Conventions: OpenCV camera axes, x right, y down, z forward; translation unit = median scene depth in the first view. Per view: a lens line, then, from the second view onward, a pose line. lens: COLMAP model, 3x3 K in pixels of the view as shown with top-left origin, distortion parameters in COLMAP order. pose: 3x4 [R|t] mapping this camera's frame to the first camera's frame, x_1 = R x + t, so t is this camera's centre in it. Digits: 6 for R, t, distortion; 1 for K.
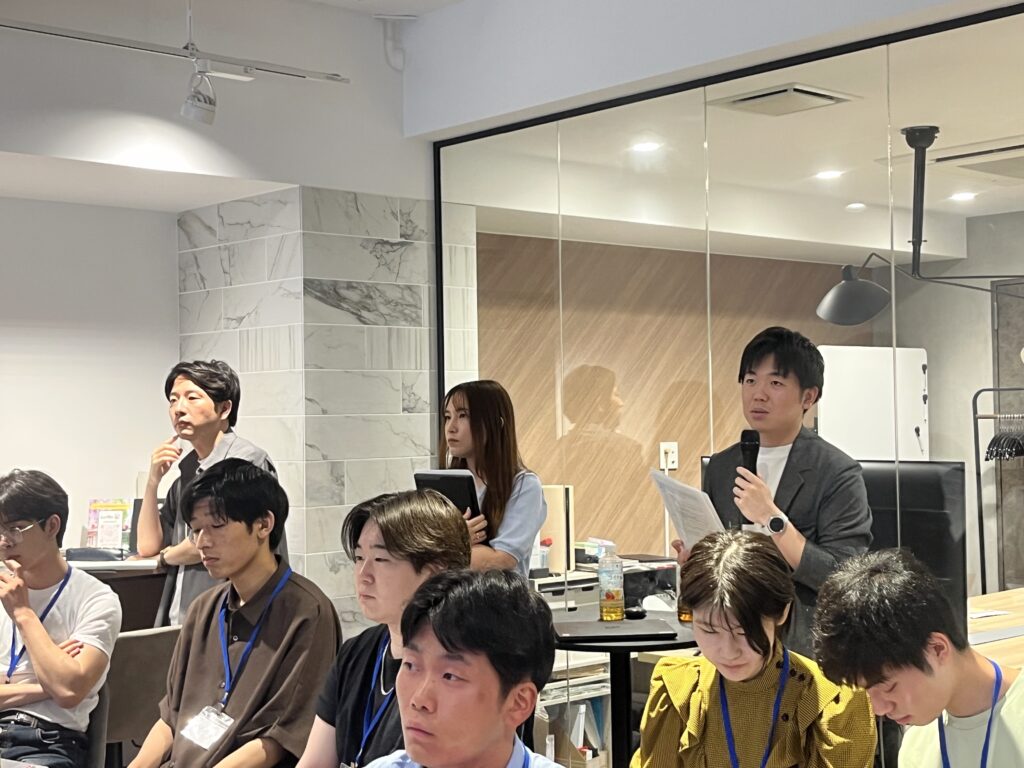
lens RADIAL K [[1436.5, 0, 512.3], [0, 1436.5, 383.4], [0, 0, 1]] dist [0.013850, 0.000000]
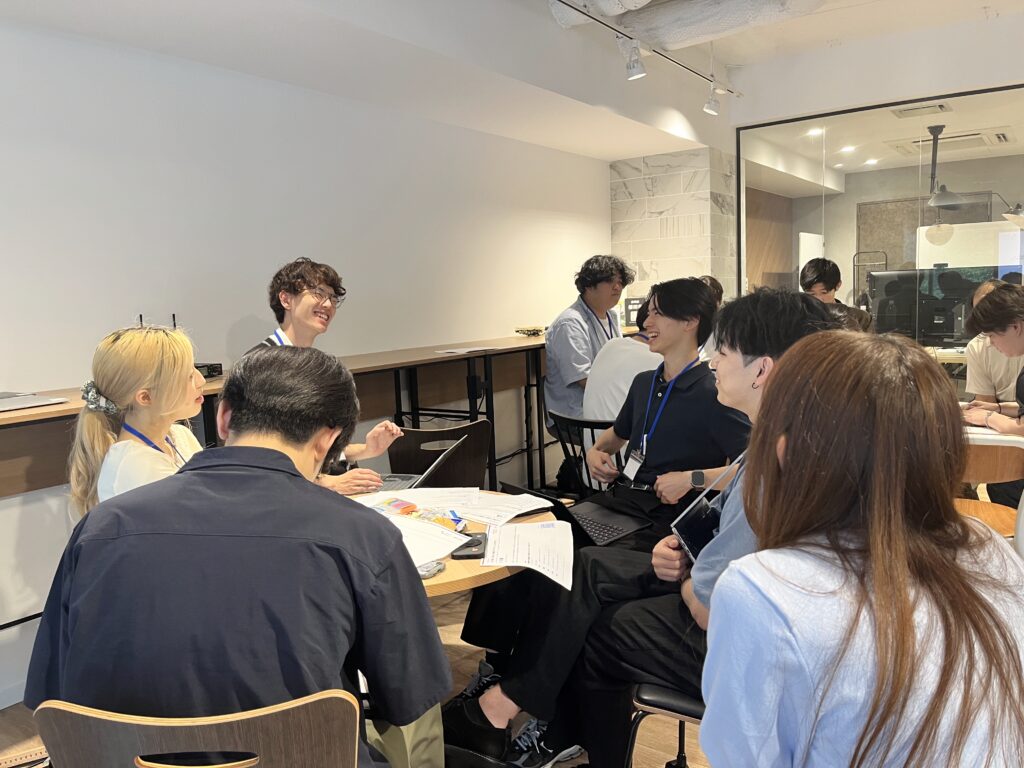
lens RADIAL K [[783.3, 0, 511.4], [0, 783.3, 384.0], [0, 0, 1]] dist [0.002887, -0.000135]
pose [[0.971095, -0.054203, 0.232456, -0.675225], [0.024591, 0.991412, 0.128443, 0.051038], [-0.237422, -0.119014, 0.964089, -0.084866]]
